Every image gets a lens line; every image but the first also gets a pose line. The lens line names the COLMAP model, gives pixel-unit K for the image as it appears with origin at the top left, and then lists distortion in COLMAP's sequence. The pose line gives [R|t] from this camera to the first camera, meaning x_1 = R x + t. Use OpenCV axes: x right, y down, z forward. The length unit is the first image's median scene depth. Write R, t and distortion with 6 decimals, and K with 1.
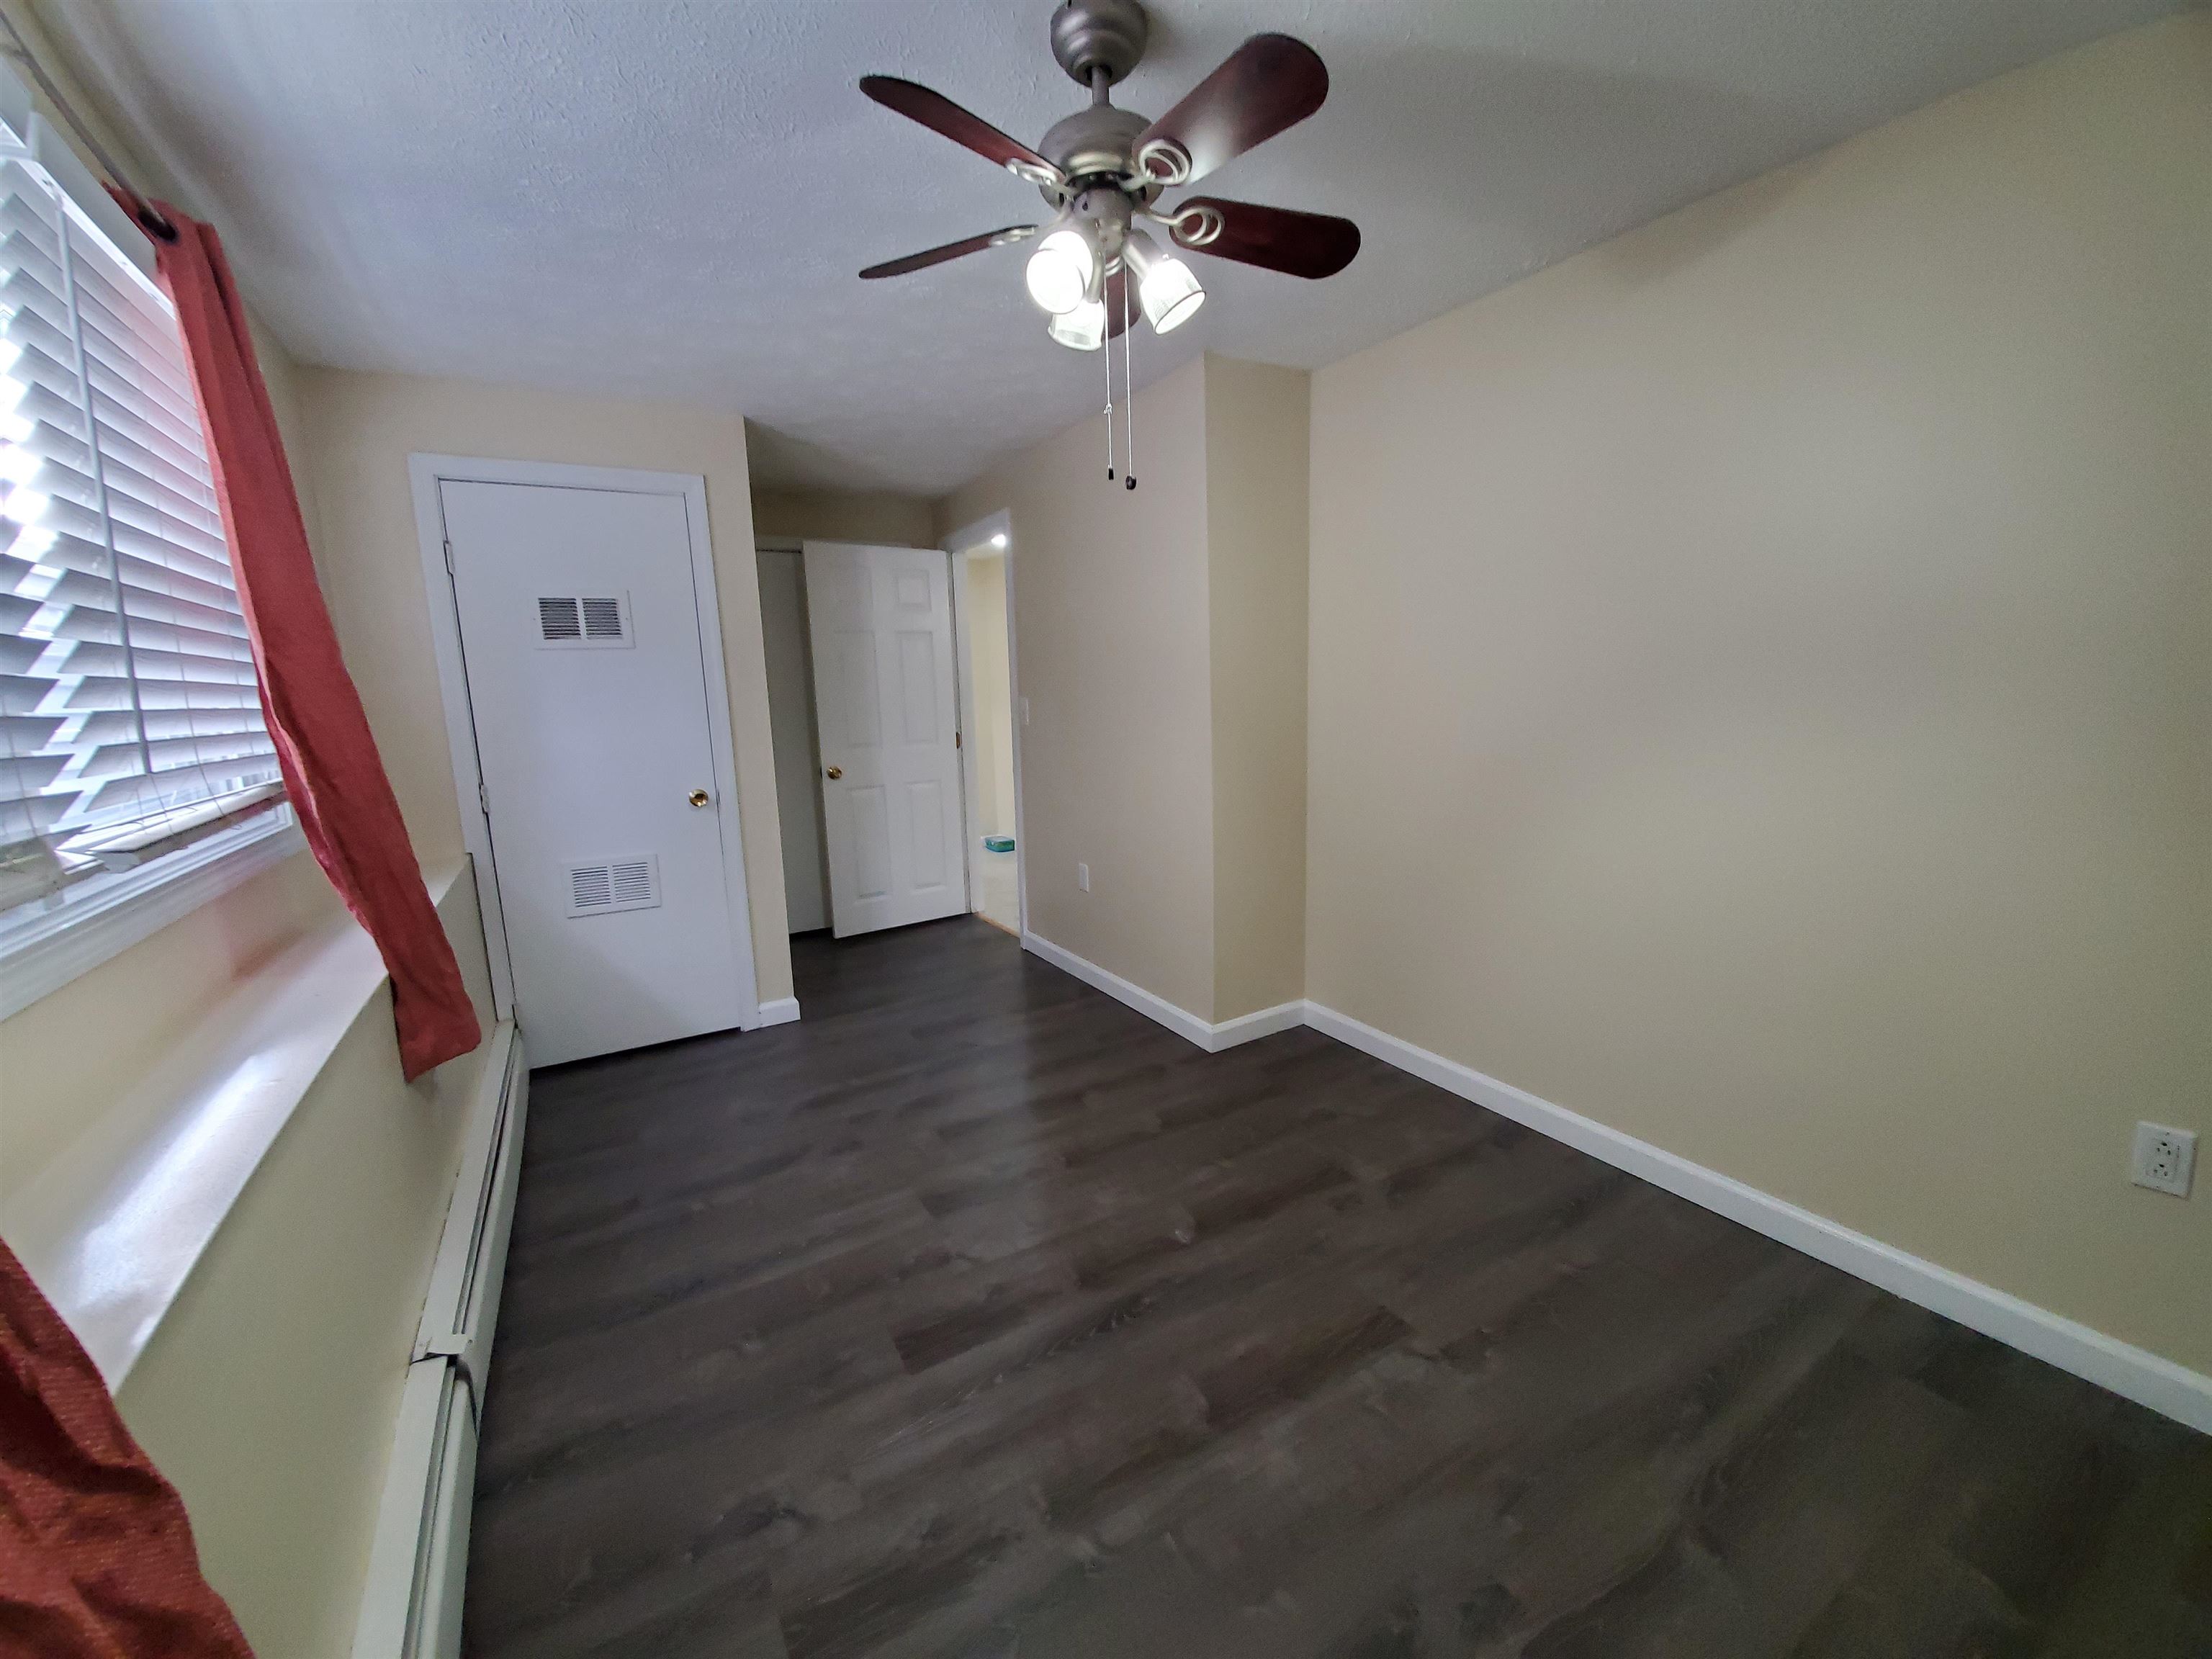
lens RADIAL K [[874.6, 0, 1090.7], [0, 874.6, 832.7], [0, 0, 1]] dist [0.013990, -0.016770]
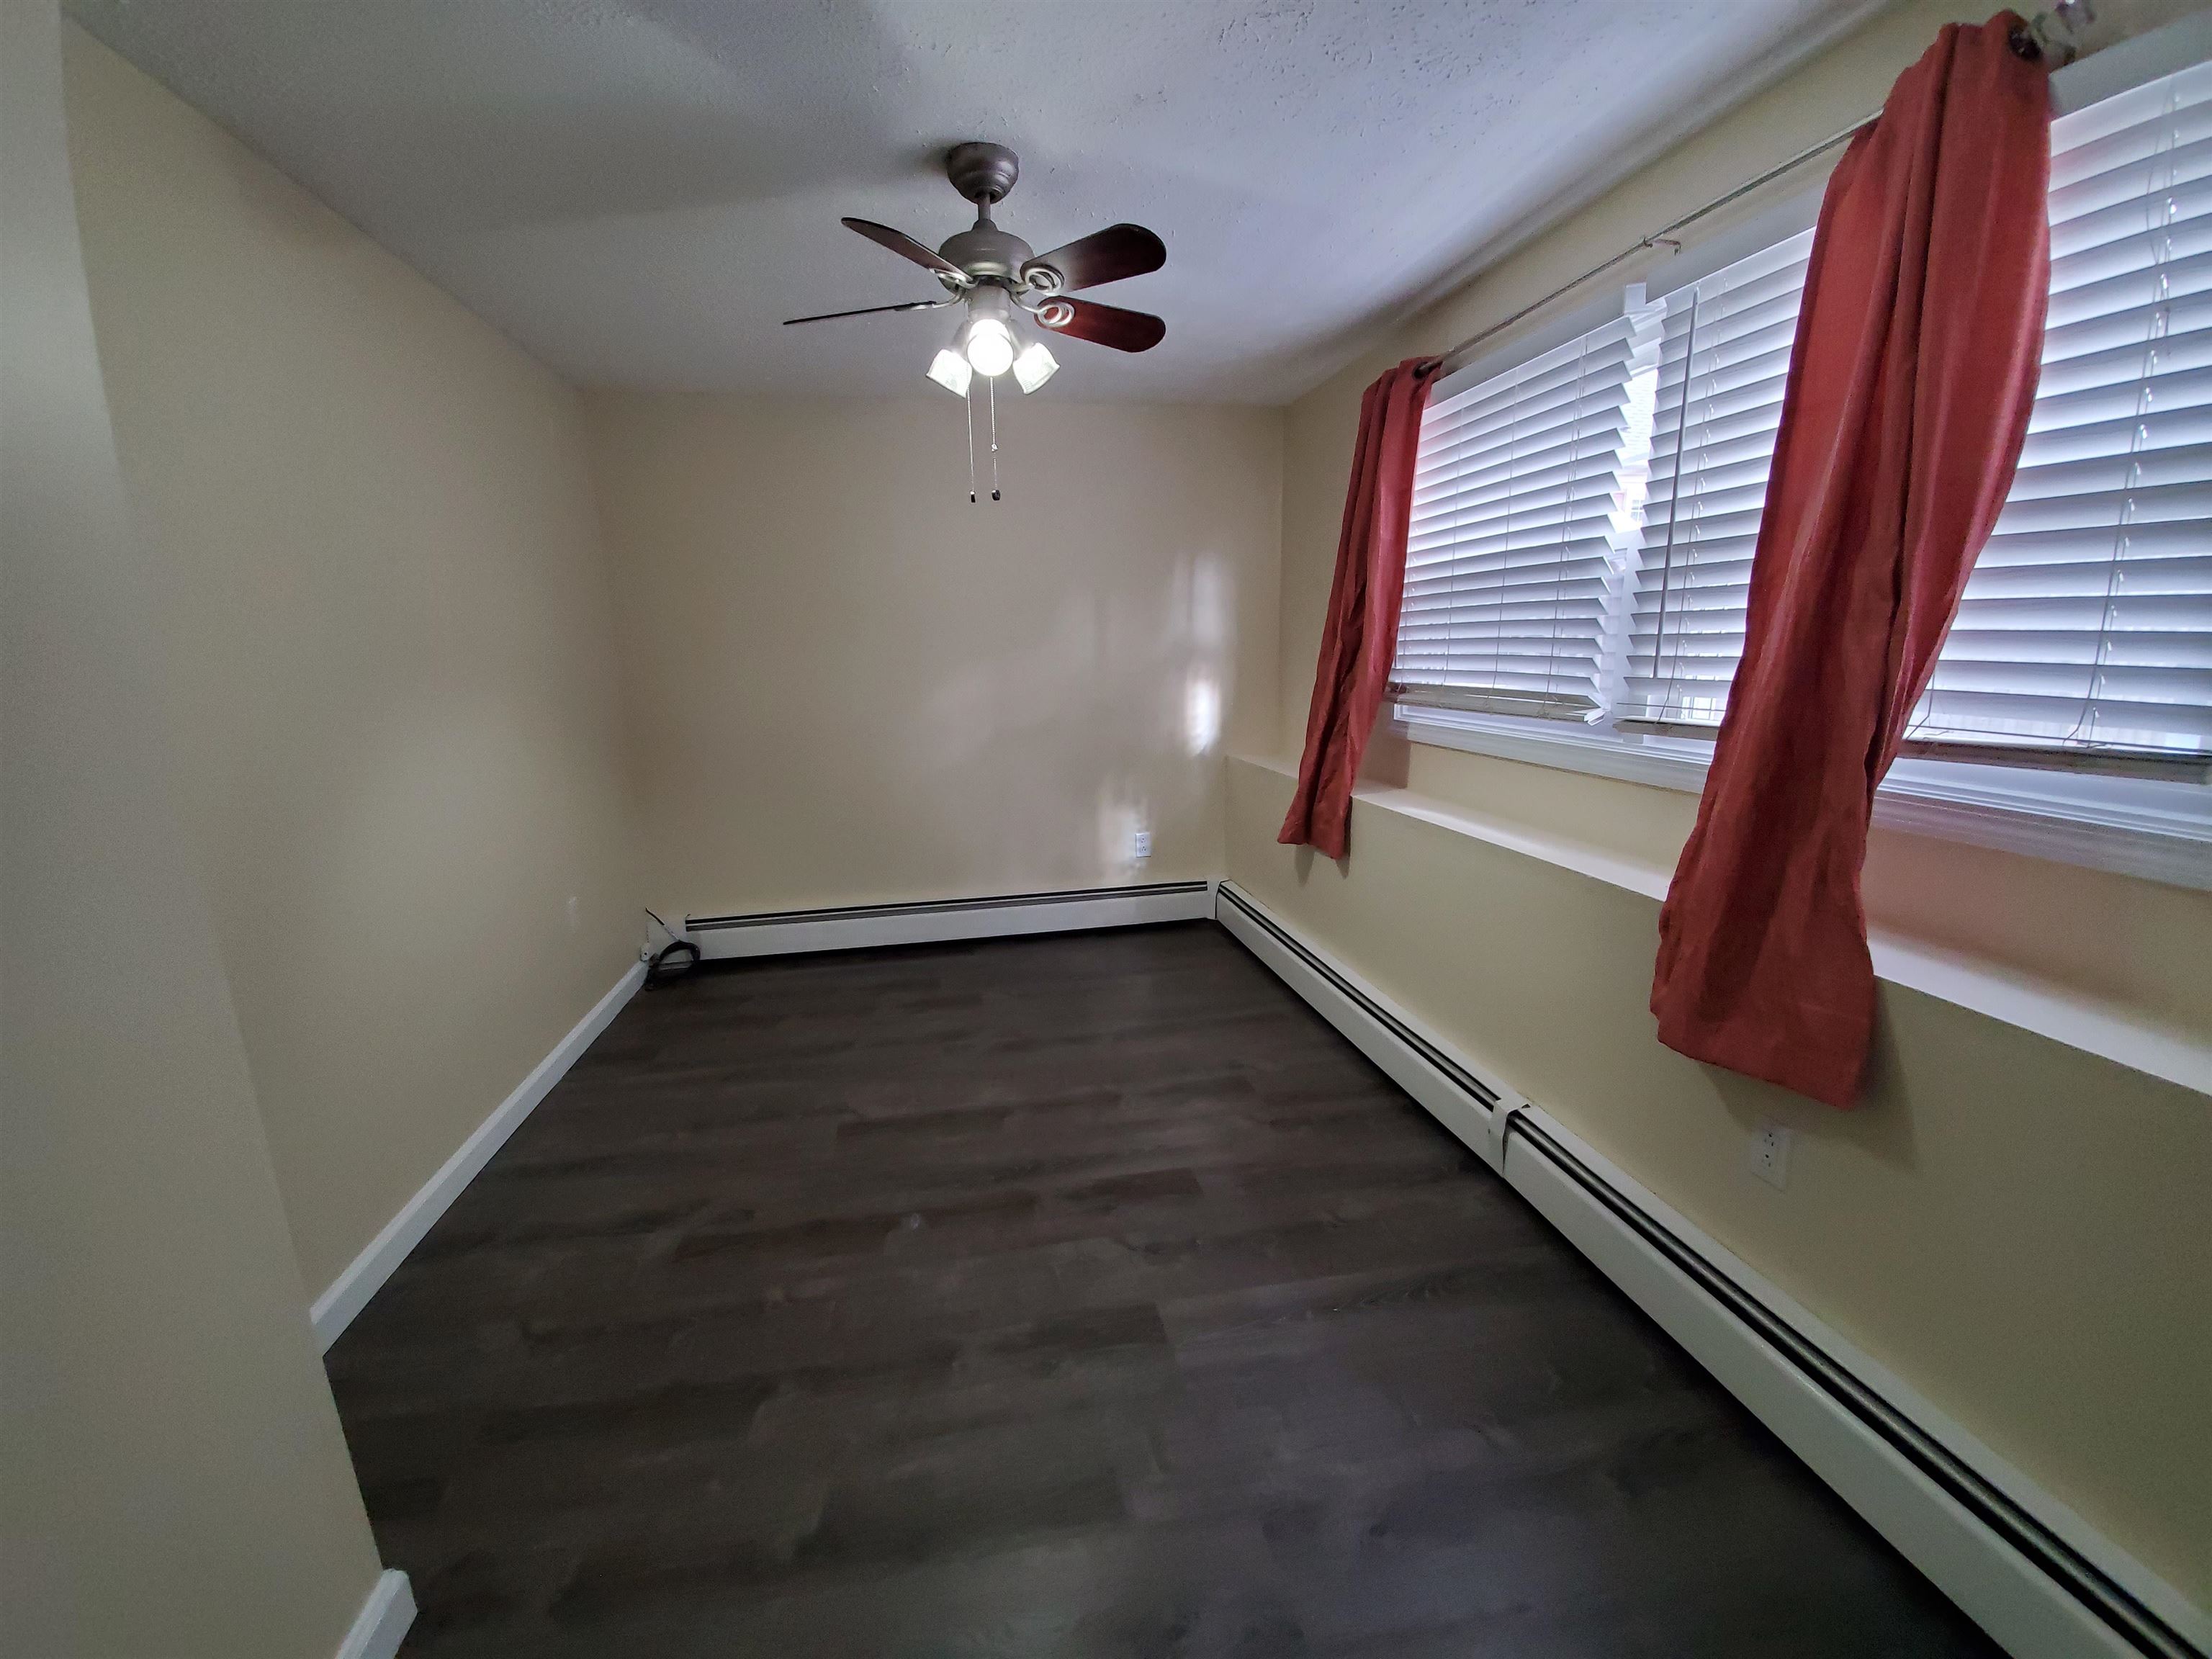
lens RADIAL K [[874.6, 0, 1090.7], [0, 874.6, 832.7], [0, 0, 1]] dist [0.013990, -0.016770]
pose [[-0.941029, -0.018159, 0.337839, -0.448138], [0.105822, 0.932659, 0.344891, -0.294598], [-0.321351, 0.360303, -0.875737, 1.805610]]
